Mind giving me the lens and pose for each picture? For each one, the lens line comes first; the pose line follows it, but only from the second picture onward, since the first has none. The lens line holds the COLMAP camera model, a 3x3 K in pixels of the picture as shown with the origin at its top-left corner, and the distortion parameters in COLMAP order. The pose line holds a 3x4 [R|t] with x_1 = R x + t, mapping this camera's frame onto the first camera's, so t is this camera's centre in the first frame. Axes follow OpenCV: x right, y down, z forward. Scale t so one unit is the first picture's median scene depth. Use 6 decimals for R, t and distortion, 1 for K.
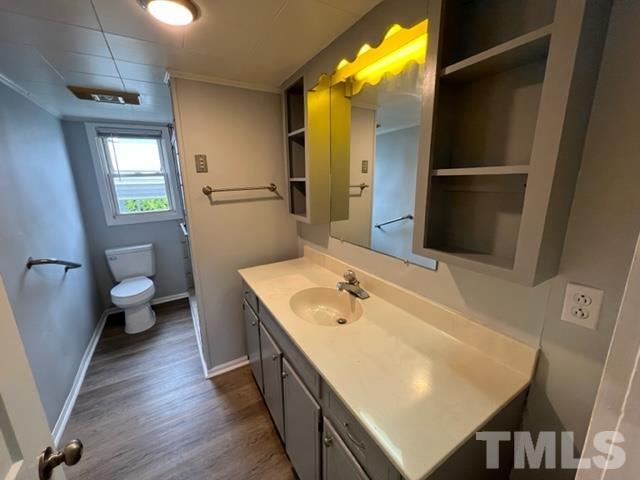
lens RADIAL K [[254.7, 0, 321.7], [0, 254.7, 236.8], [0, 0, 1]] dist [-0.001261, 0.000171]
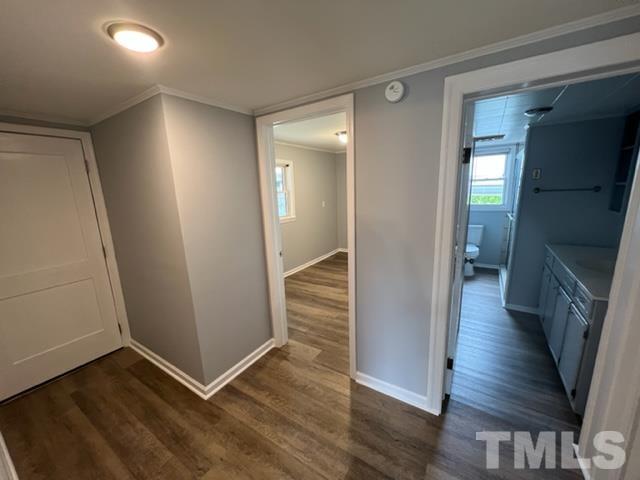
lens RADIAL K [[254.7, 0, 321.7], [0, 254.7, 236.8], [0, 0, 1]] dist [-0.001261, 0.000171]
pose [[0.437422, 0.181856, -0.880676, 0.293482], [-0.184224, 0.976689, 0.110180, 0.123066], [0.880184, 0.114047, 0.460727, -0.616016]]
